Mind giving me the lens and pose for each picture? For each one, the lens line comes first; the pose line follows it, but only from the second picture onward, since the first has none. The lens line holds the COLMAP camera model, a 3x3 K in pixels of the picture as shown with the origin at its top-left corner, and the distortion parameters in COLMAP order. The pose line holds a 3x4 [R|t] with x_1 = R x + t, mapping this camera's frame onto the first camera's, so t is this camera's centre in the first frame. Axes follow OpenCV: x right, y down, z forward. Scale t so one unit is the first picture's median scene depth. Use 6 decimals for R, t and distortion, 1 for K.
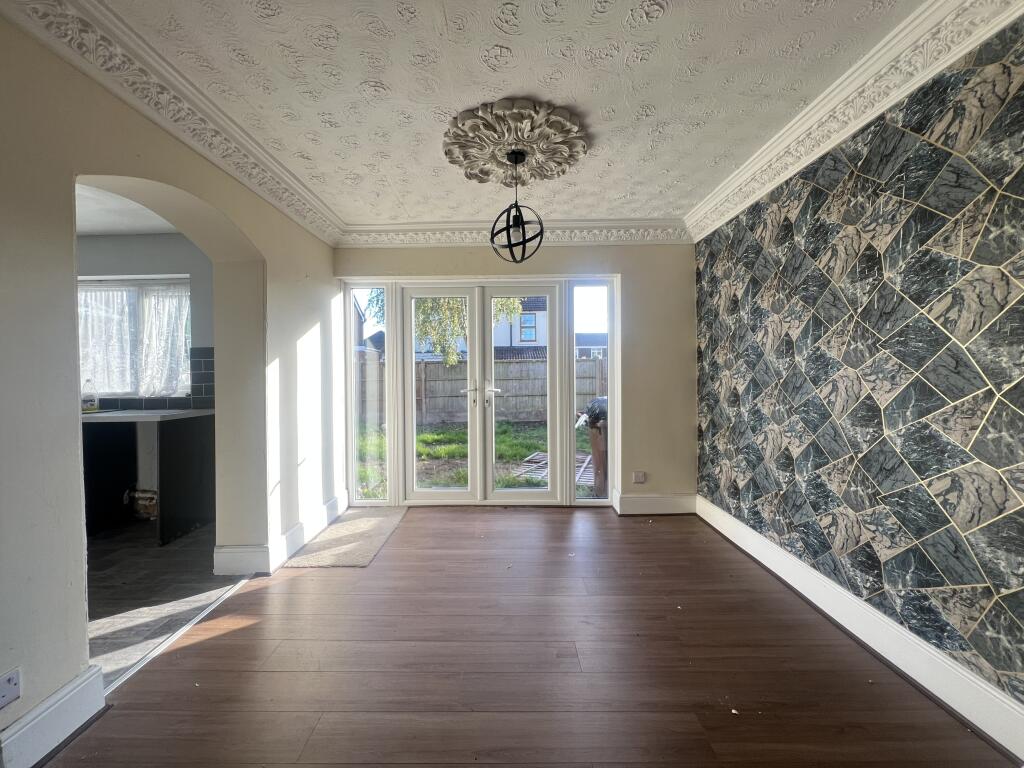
lens RADIAL K [[415.5, 0, 507.9], [0, 415.5, 379.8], [0, 0, 1]] dist [-0.014901, -0.000182]
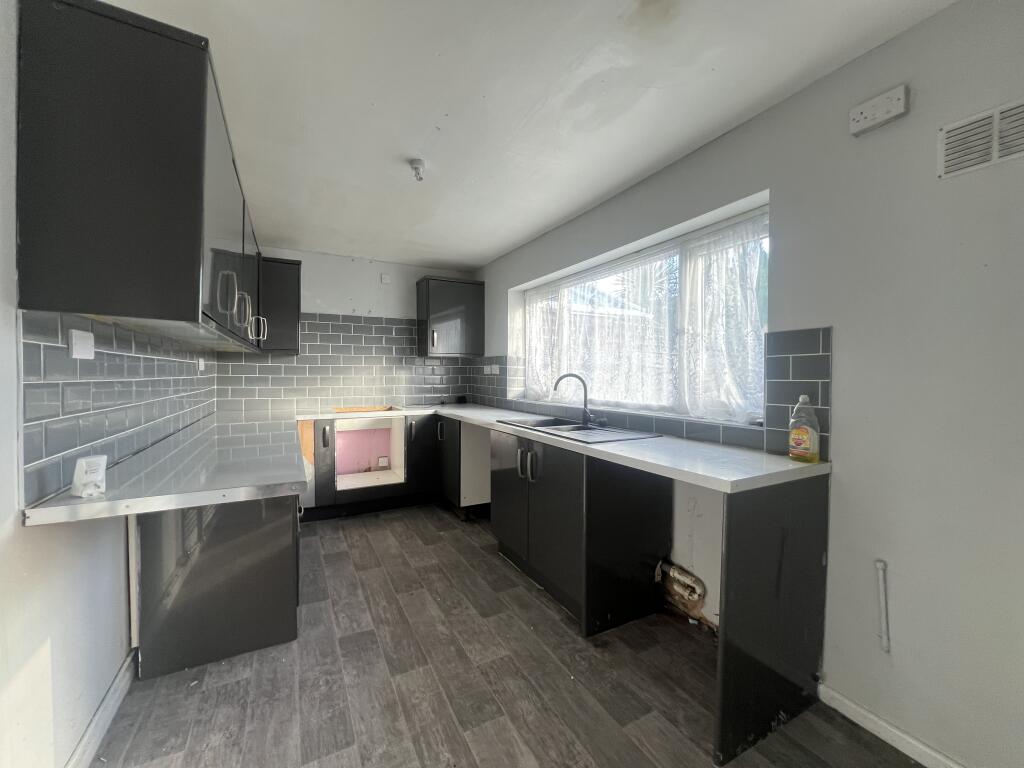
lens RADIAL K [[416.4, 0, 511.5], [0, 416.4, 378.3], [0, 0, 1]] dist [-0.002463, -0.000251]
pose [[0.473324, 0.024421, -0.880550, -0.466799], [-0.022988, 0.999618, 0.015366, -0.020907], [0.880588, 0.012969, 0.473704, 0.477278]]
